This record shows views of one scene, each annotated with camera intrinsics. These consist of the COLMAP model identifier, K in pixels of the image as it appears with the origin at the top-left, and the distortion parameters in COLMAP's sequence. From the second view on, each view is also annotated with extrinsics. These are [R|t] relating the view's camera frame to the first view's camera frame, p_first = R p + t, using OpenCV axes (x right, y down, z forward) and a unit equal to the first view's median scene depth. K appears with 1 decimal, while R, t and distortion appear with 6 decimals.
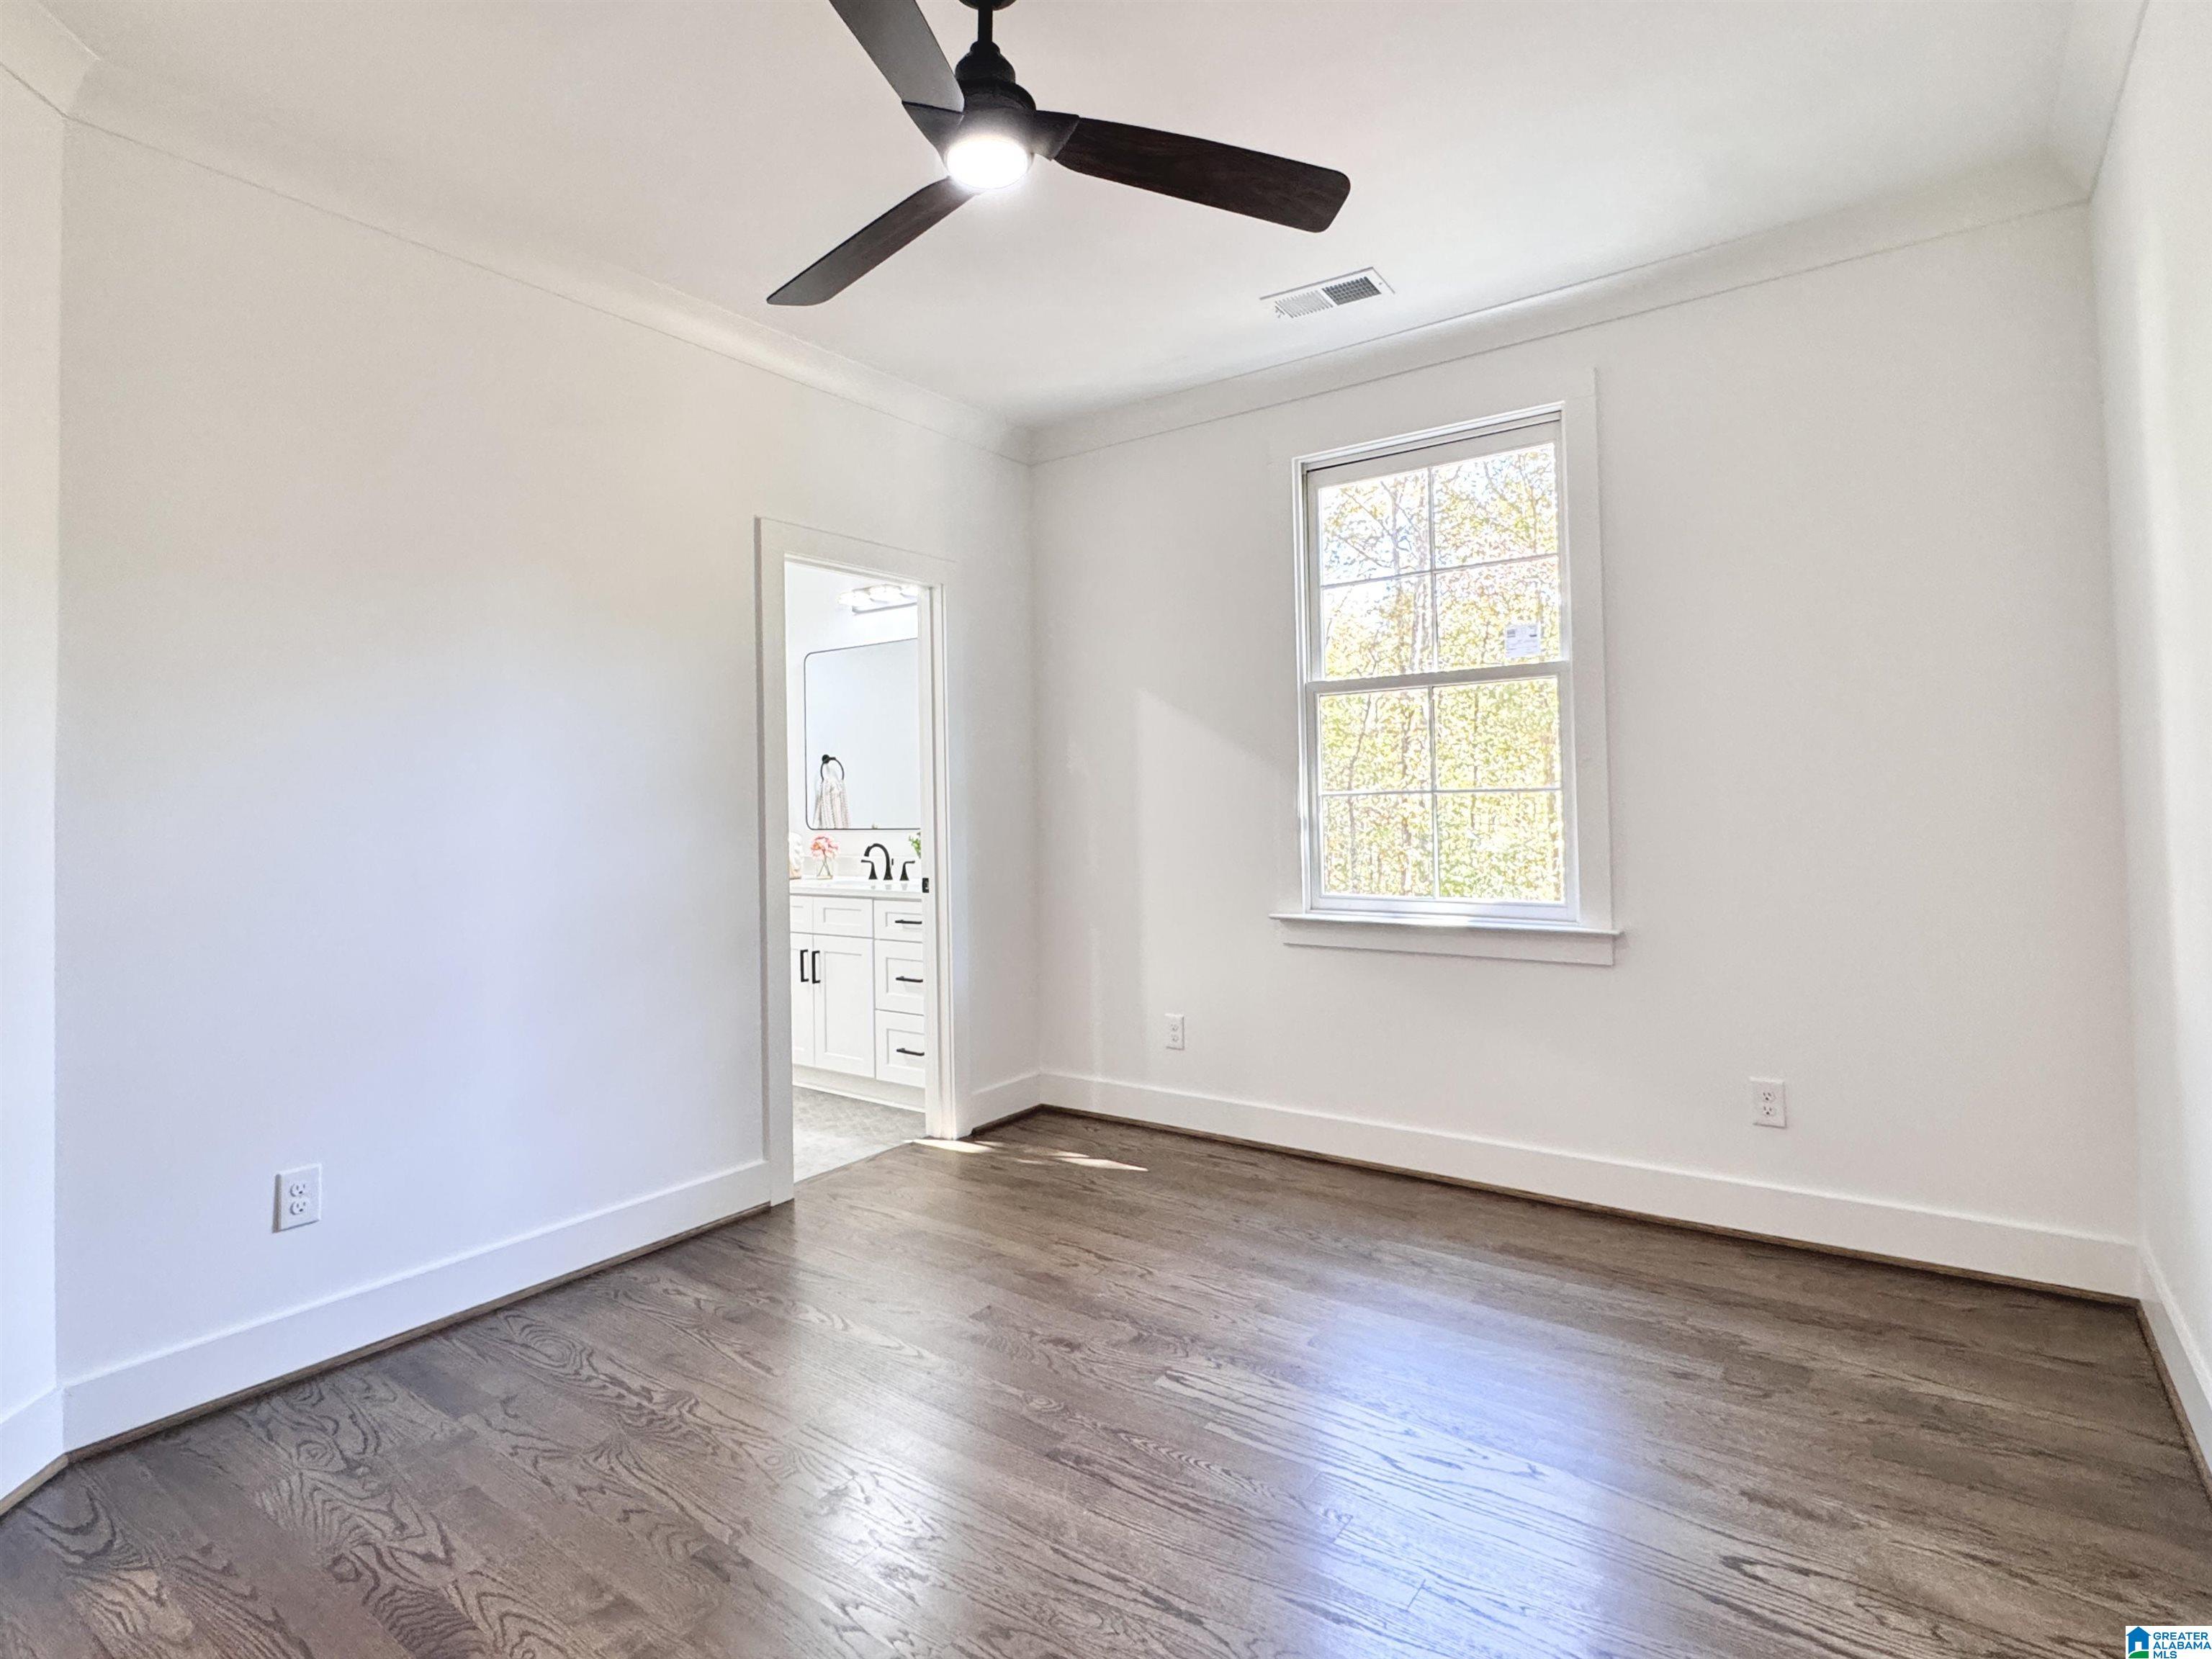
lens RADIAL K [[1116.8, 0, 1120.4], [0, 1116.8, 779.9], [0, 0, 1]] dist [0.000693, 0.000557]
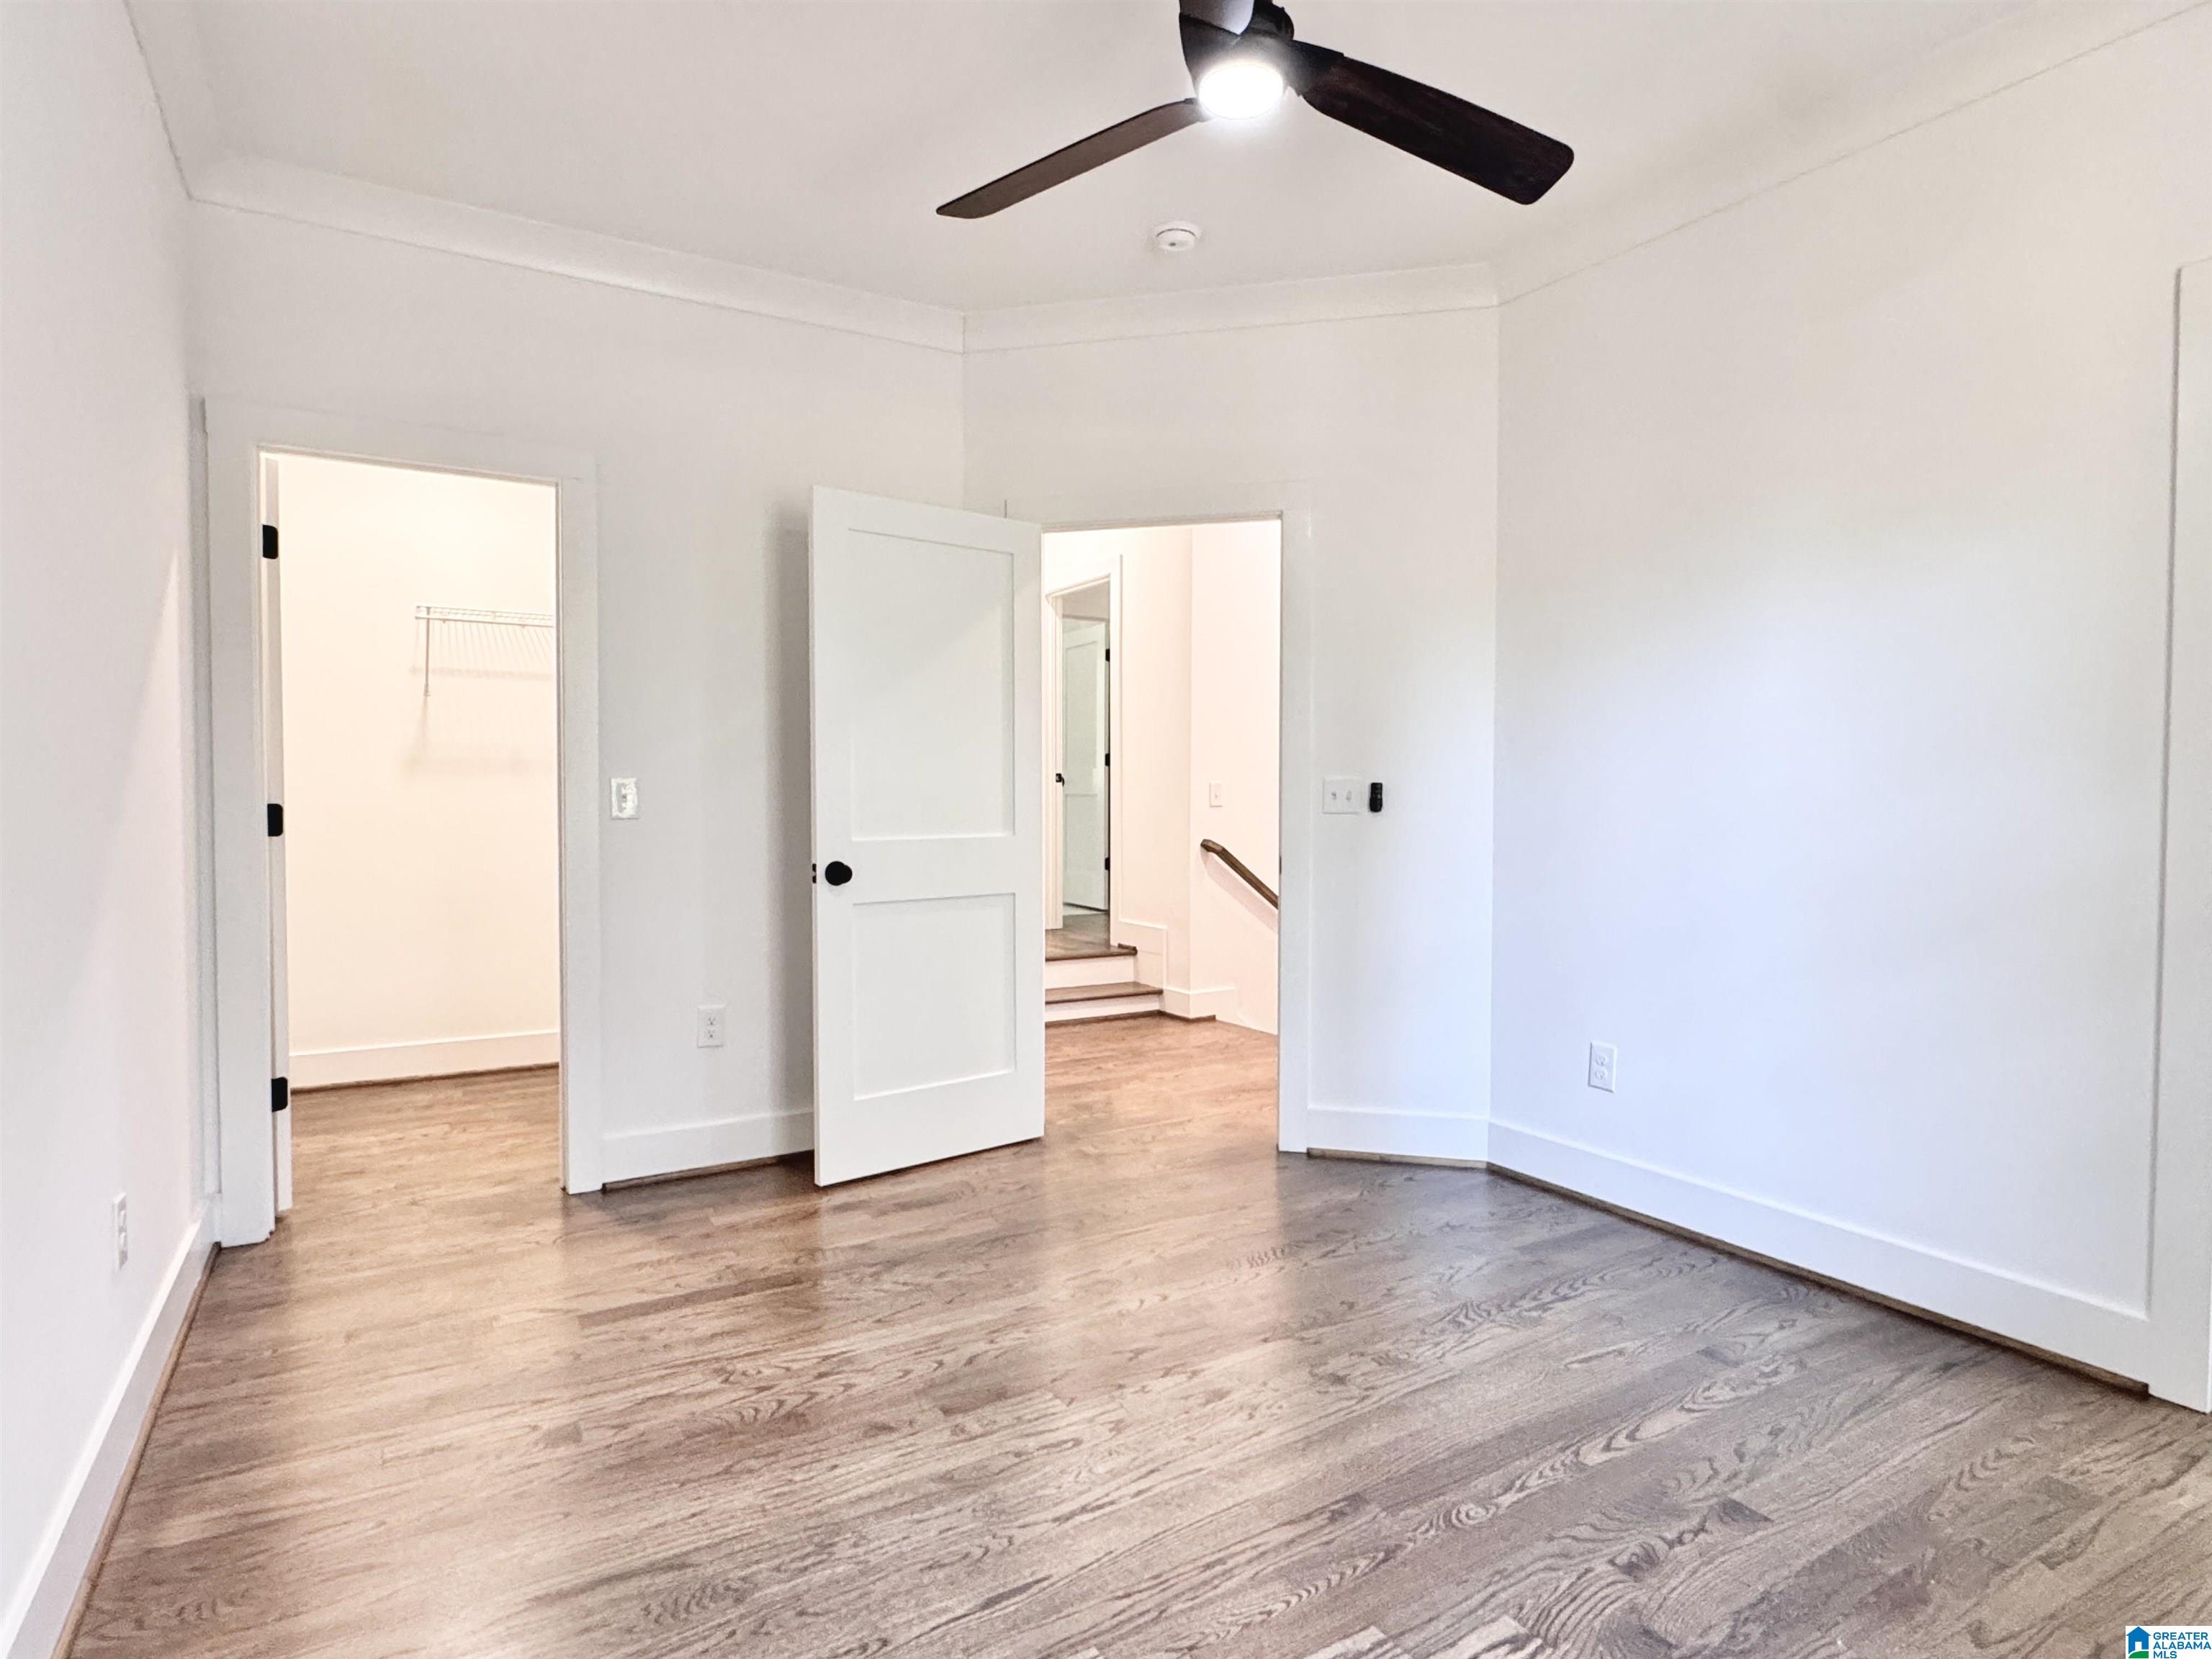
lens RADIAL K [[1217.2, 0, 1109.4], [0, 1217.2, 830.3], [0, 0, 1]] dist [-0.000130, 0.000288]
pose [[-0.409089, 0.042715, -0.911494, 0.763298], [0.026637, 0.999037, 0.034863, 0.042000], [0.912106, -0.010017, -0.409833, 1.083008]]
